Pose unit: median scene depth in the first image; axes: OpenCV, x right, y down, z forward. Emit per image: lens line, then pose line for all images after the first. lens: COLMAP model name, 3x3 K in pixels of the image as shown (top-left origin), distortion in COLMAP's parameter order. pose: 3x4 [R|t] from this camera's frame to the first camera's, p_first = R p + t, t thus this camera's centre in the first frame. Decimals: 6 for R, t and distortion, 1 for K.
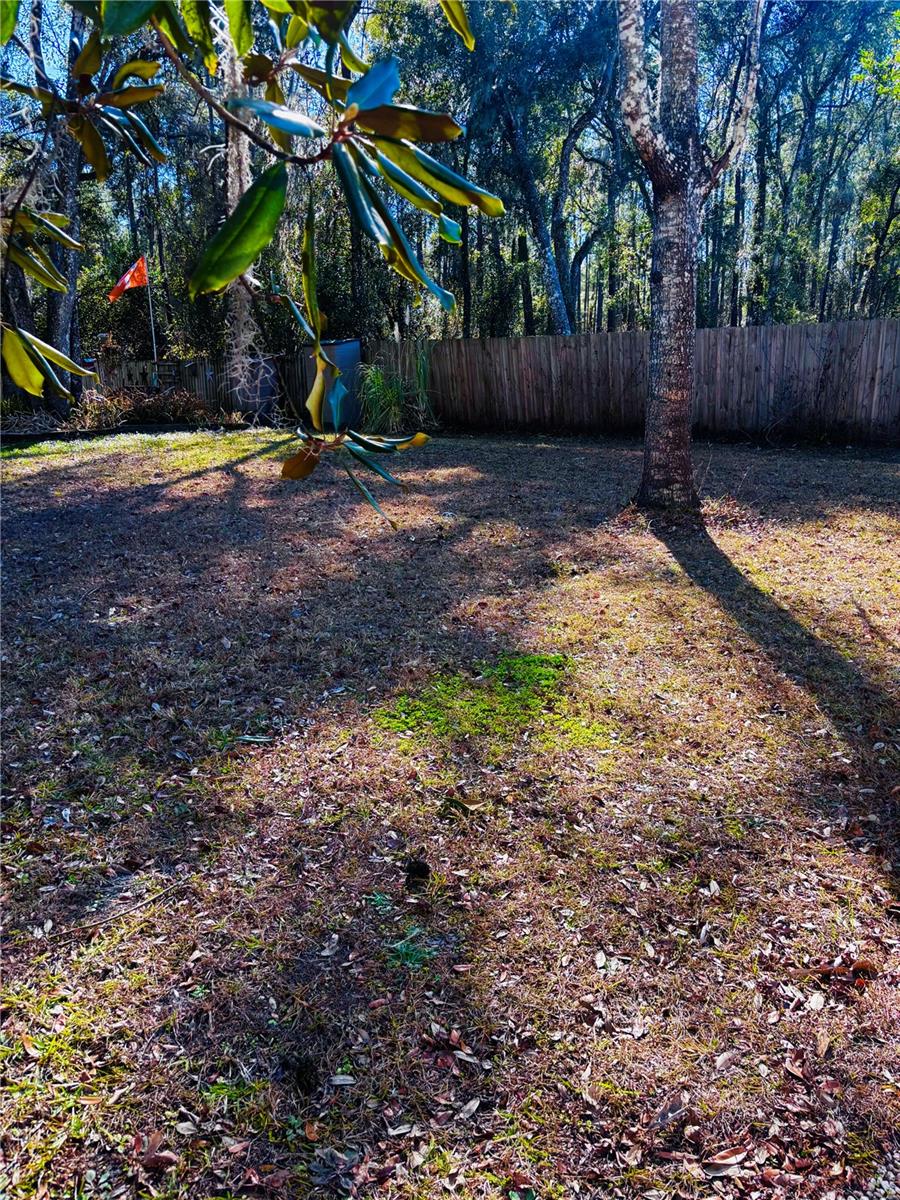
lens RADIAL K [[897.5, 0, 449.0], [0, 897.5, 597.0], [0, 0, 1]] dist [0.043354, -0.047573]
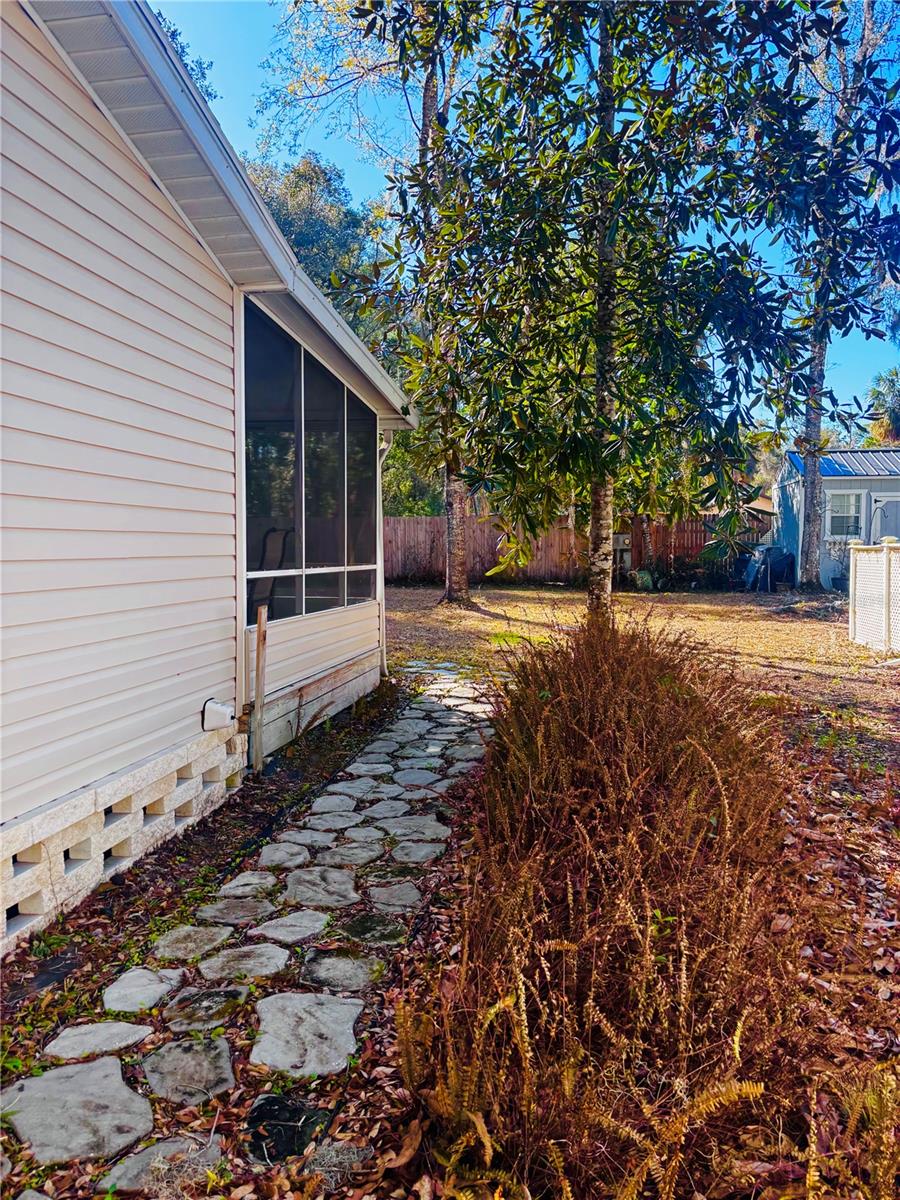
lens RADIAL K [[897.5, 0, 448.2], [0, 897.5, 598.6], [0, 0, 1]] dist [0.043354, -0.047573]
pose [[0.832254, -0.025542, 0.553807, -0.740970], [0.125533, 0.981675, -0.143373, 0.154517], [-0.539996, 0.188844, 0.820209, -0.602941]]
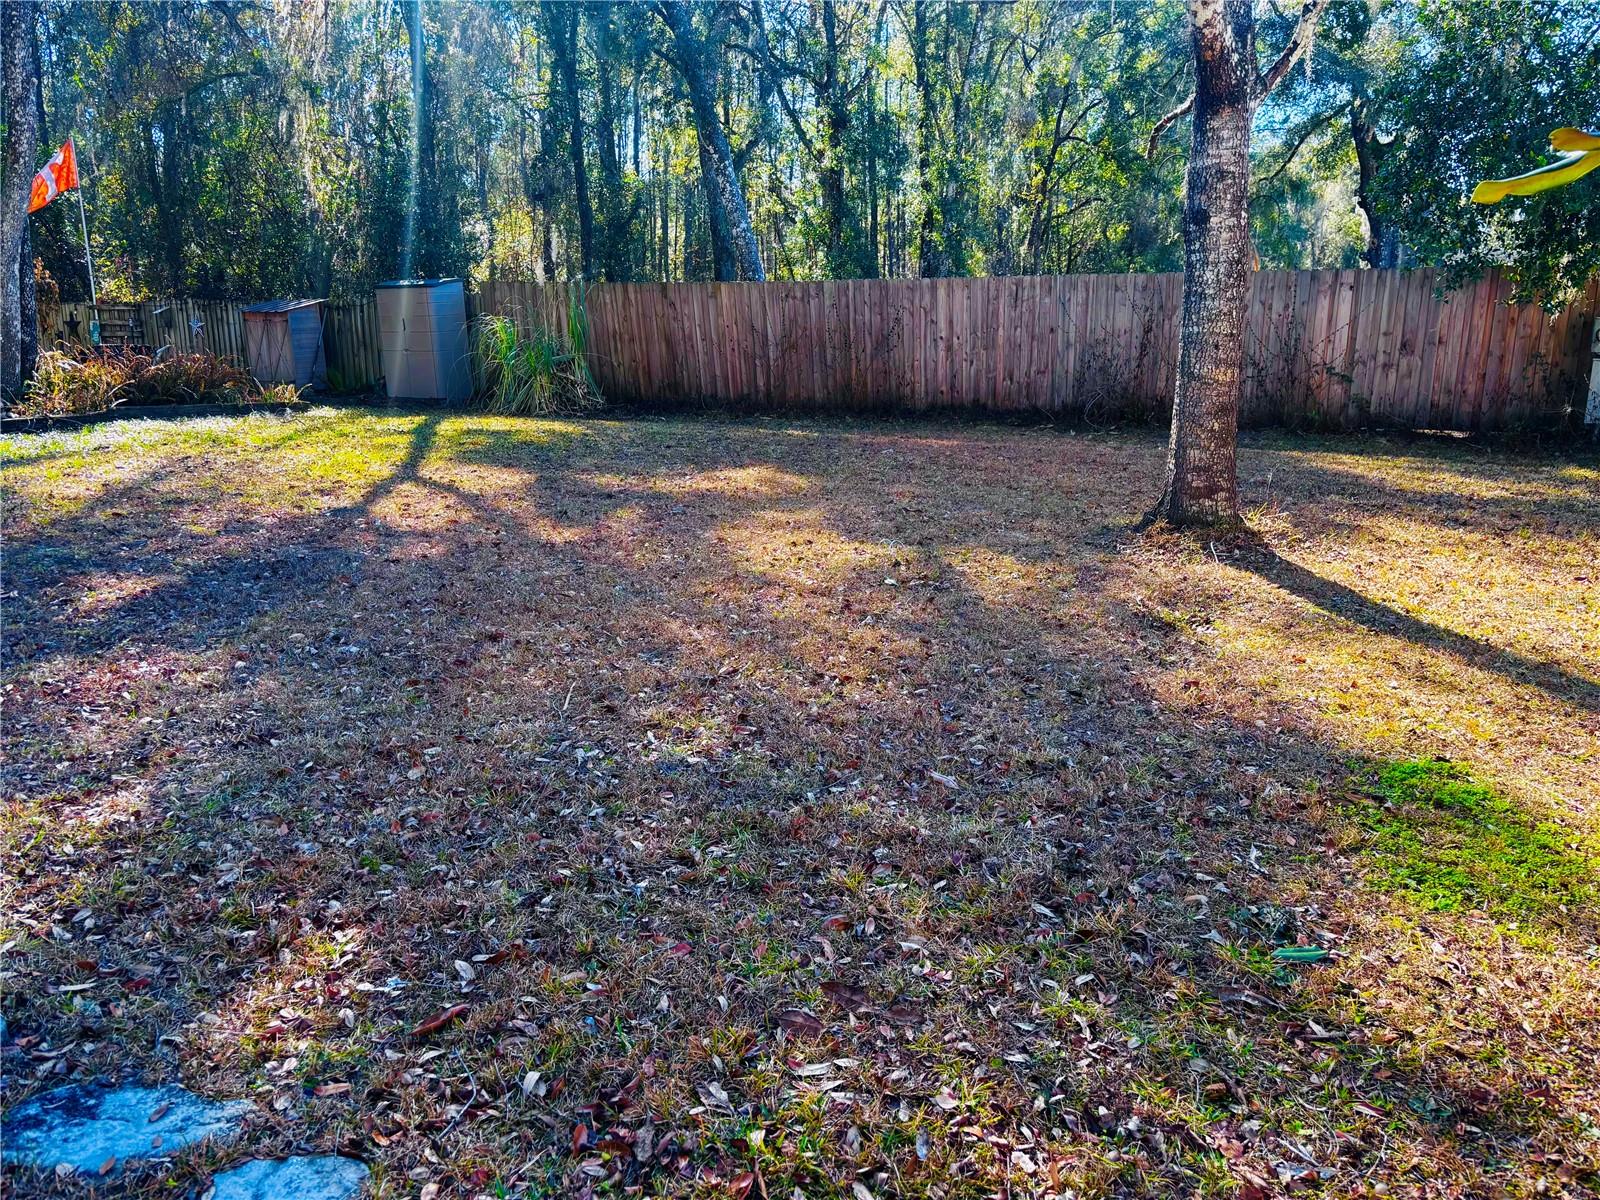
lens RADIAL K [[1196.6, 0, 796.1], [0, 1196.6, 606.4], [0, 0, 1]] dist [0.043354, -0.047573]
pose [[0.959637, -0.054863, 0.275837, -0.258722], [0.058322, 0.998288, -0.004346, -0.033572], [-0.275127, 0.020258, 0.961194, 0.099071]]
